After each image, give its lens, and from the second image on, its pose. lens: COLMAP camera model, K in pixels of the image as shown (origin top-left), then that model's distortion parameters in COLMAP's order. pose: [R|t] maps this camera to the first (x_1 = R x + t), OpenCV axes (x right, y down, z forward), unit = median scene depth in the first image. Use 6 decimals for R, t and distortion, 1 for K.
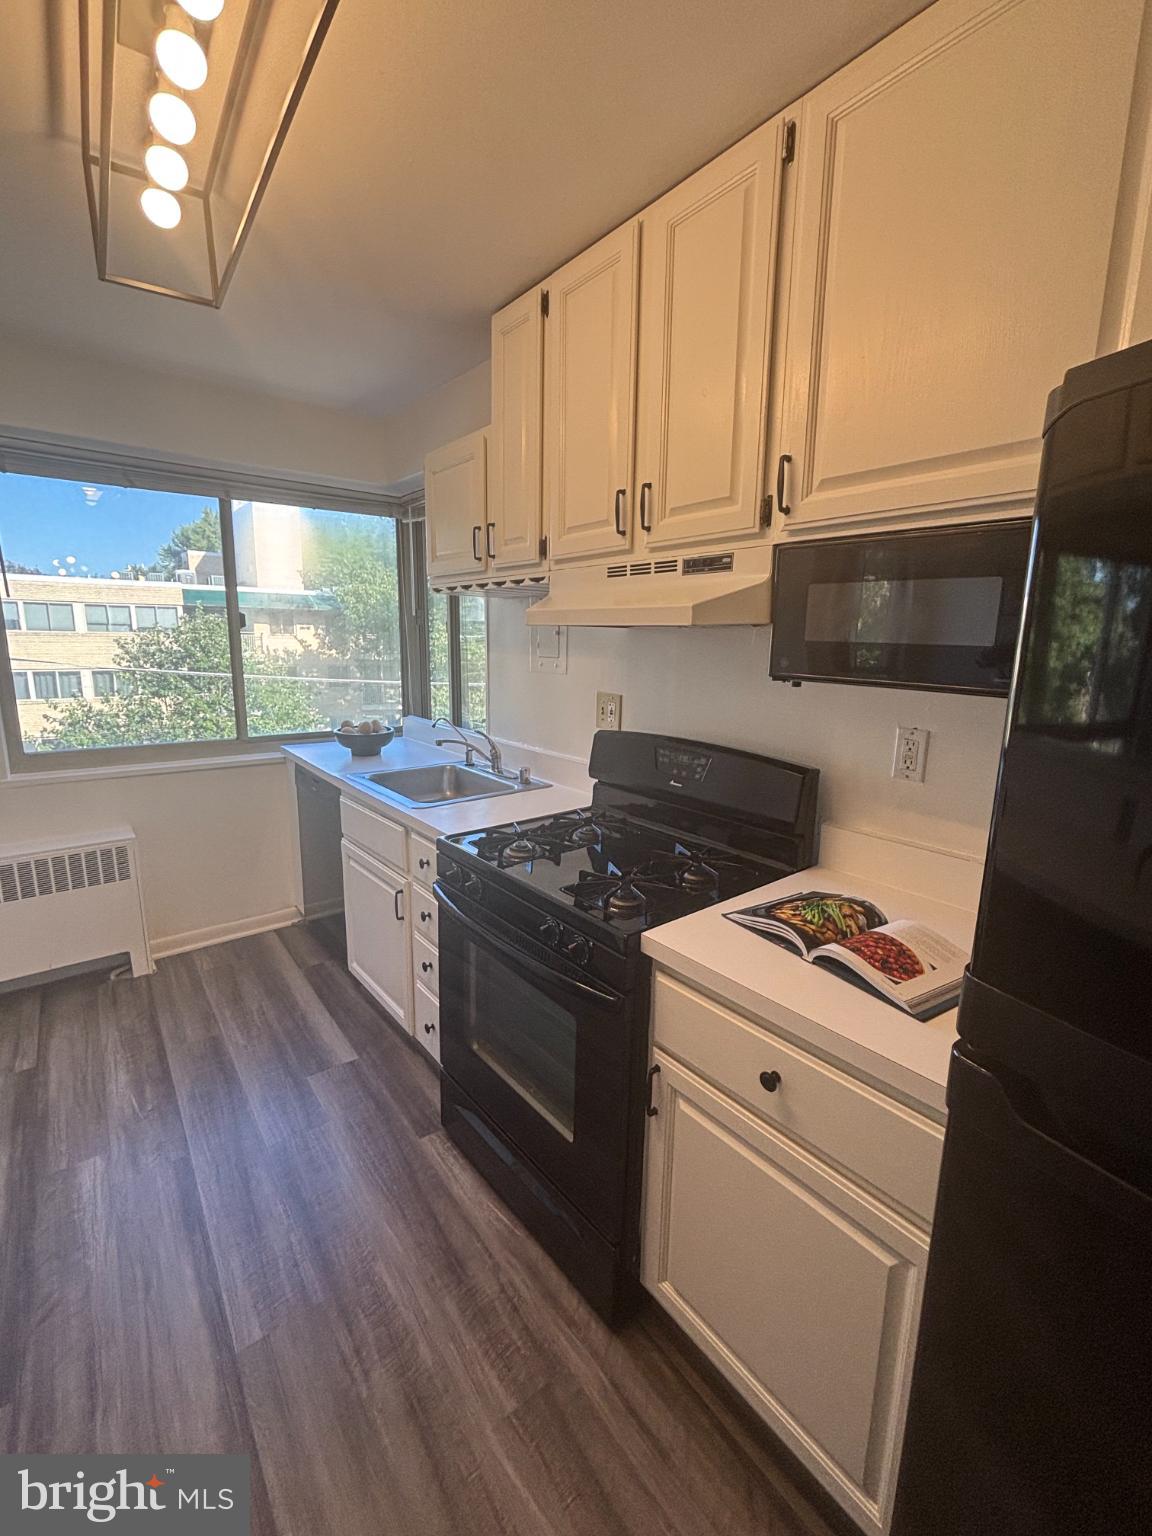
lens RADIAL K [[665.3, 0, 582.9], [0, 665.3, 761.2], [0, 0, 1]] dist [-0.001662, 0.001357]
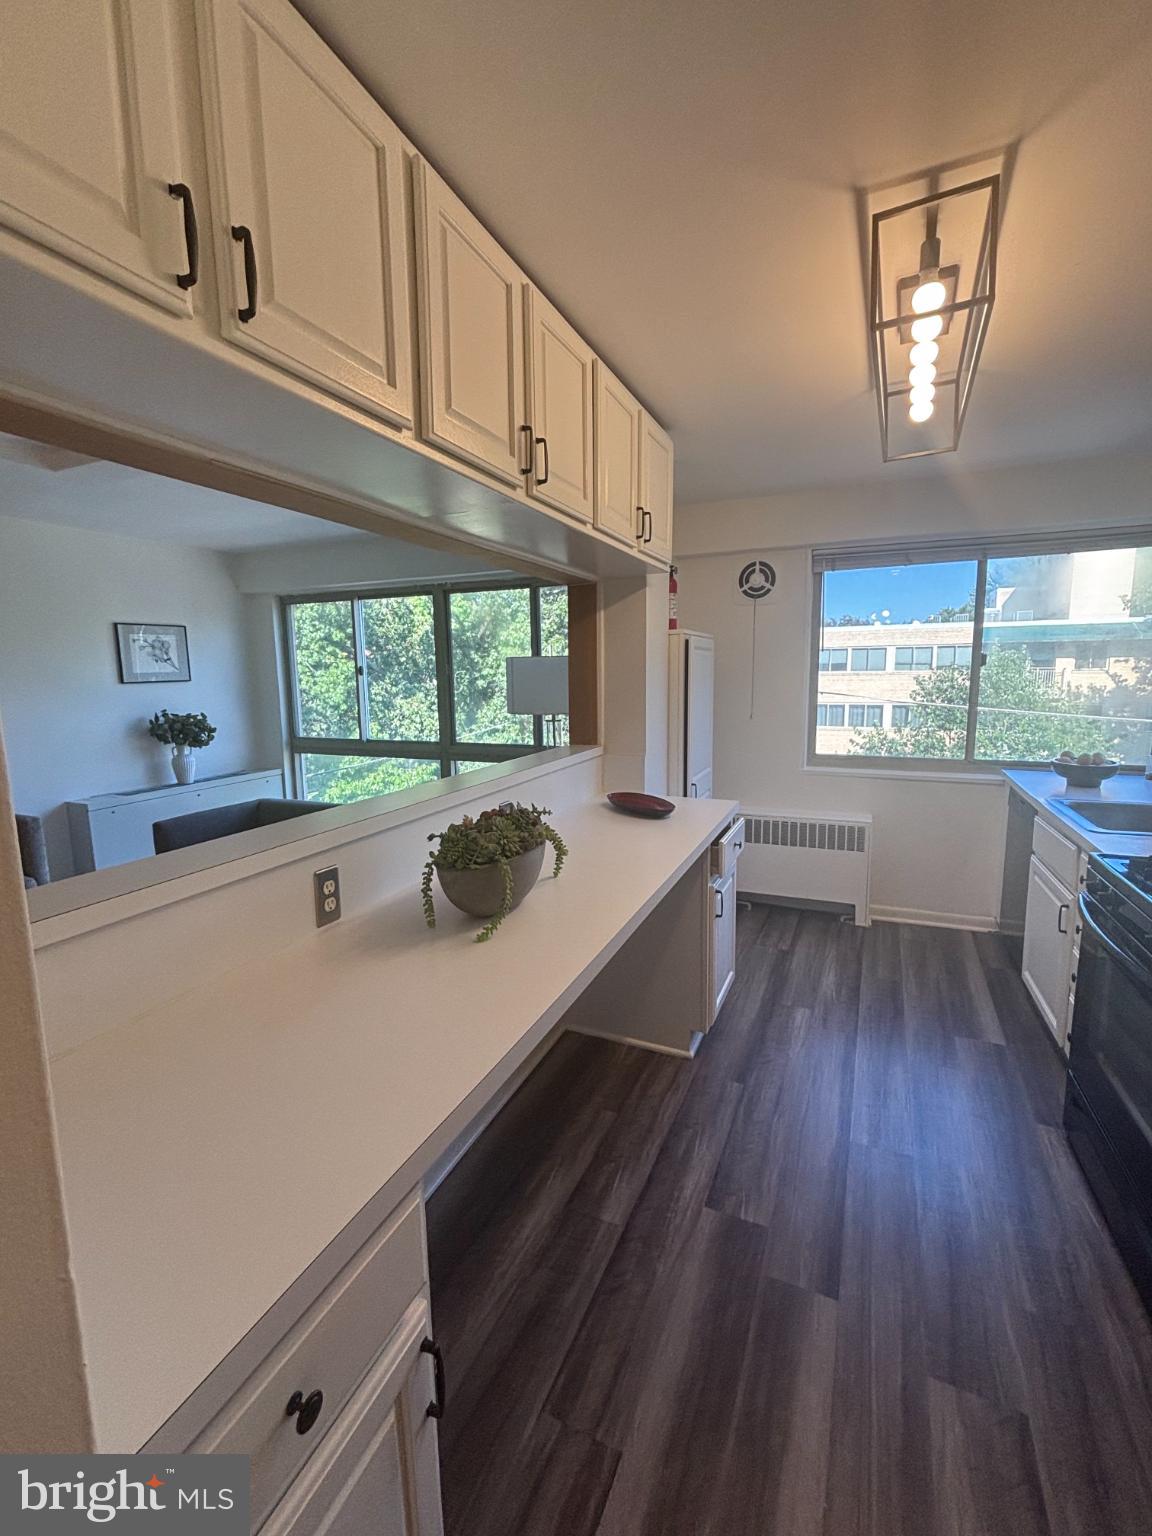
lens RADIAL K [[665.3, 0, 573.3], [0, 665.3, 771.5], [0, 0, 1]] dist [-0.001662, 0.001357]
pose [[0.468185, 0.108060, -0.876998, 0.202380], [-0.141829, 0.988816, 0.046122, 0.032169], [0.872174, 0.102790, 0.478275, -0.176033]]
